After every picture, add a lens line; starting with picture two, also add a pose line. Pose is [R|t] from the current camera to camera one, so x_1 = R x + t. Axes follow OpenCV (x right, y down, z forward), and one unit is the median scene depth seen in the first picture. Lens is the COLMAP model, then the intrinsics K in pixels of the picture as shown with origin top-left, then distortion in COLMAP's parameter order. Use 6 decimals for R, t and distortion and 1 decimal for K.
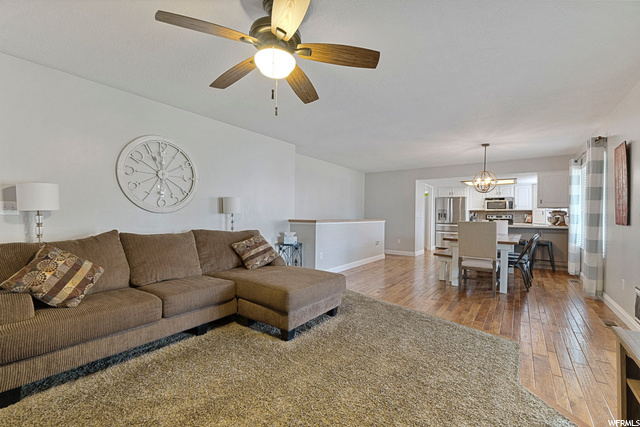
lens RADIAL K [[280.0, 0, 324.3], [0, 280.0, 214.2], [0, 0, 1]] dist [-0.004559, -0.000689]
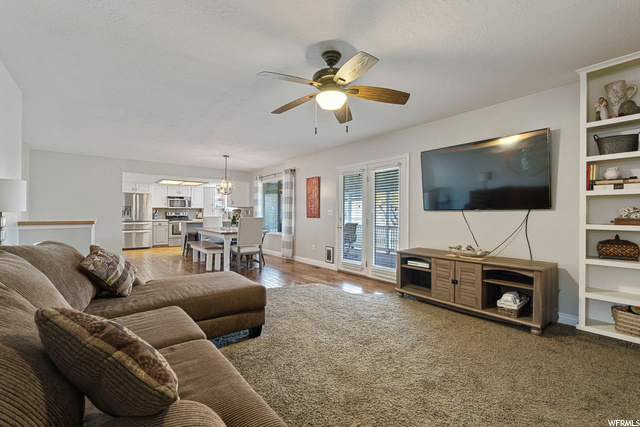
lens RADIAL K [[280.0, 0, 324.8], [0, 280.0, 215.2], [0, 0, 1]] dist [-0.004559, -0.000689]
pose [[0.263619, -0.013391, 0.964534, -0.311320], [-0.002444, 0.999891, 0.014550, -0.002599], [-0.964624, -0.006193, 0.263558, 0.145228]]
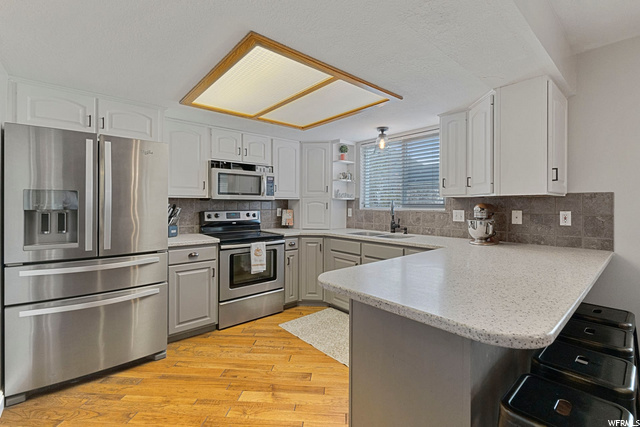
lens RADIAL K [[280.0, 0, 321.9], [0, 280.0, 208.4], [0, 0, 1]] dist [-0.004559, -0.000689]
pose [[0.246023, -0.023824, 0.968971, 0.302667], [-0.008387, 0.999608, 0.026707, -0.011694], [-0.969228, -0.014697, 0.245727, 0.831101]]
